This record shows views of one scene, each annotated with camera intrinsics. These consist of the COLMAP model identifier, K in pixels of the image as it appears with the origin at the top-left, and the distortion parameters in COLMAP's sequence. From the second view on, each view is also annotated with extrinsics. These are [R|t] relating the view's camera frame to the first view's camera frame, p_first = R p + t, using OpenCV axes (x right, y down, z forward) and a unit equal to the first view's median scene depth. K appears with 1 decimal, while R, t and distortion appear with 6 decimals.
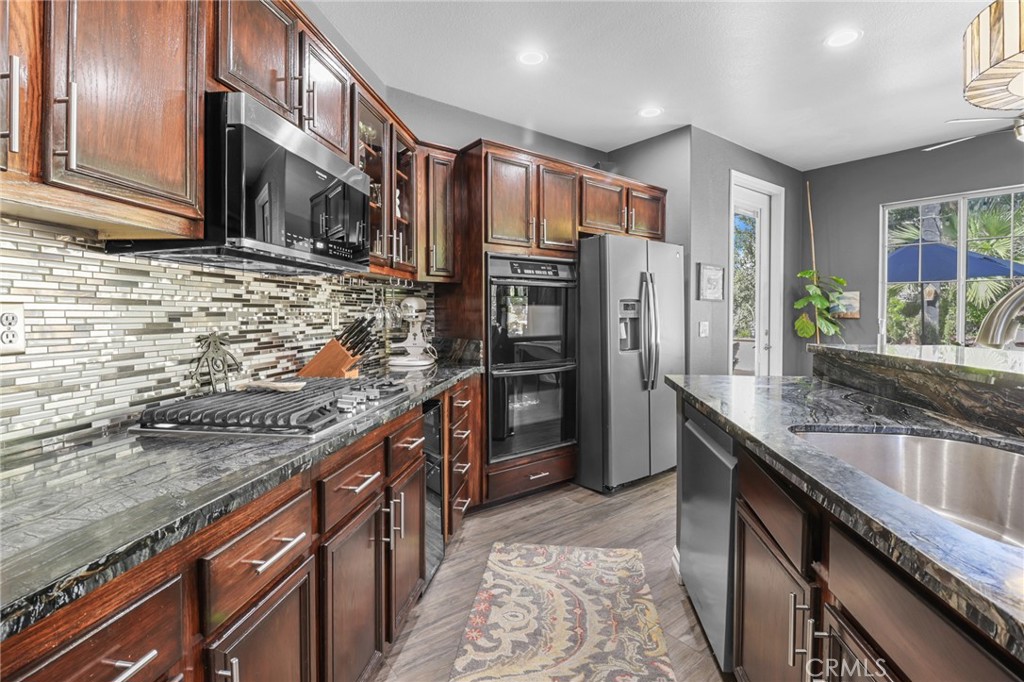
lens RADIAL K [[472.0, 0, 493.6], [0, 472.0, 322.4], [0, 0, 1]] dist [-0.000615, -0.016285]
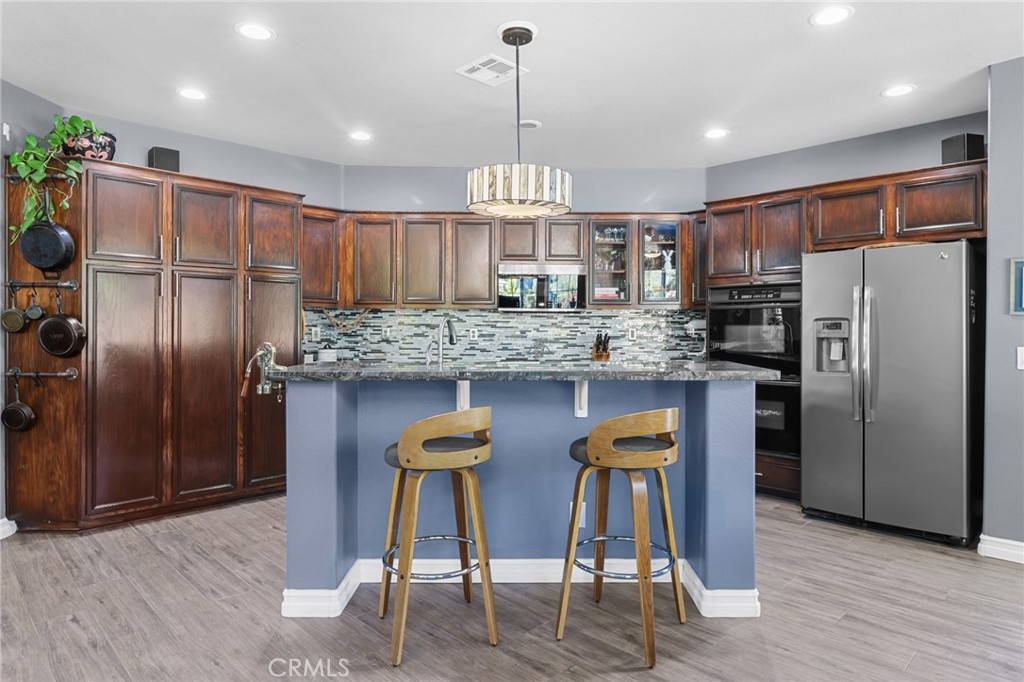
lens RADIAL K [[614.1, 0, 512.0], [0, 614.1, 341.0], [0, 0, 1]] dist [-0.062005, 0.000328]
pose [[0.116506, 0.015836, -0.993064, 1.625339], [-0.022900, 0.999650, 0.013255, -0.002816], [0.992926, 0.021197, 0.116828, 0.247789]]
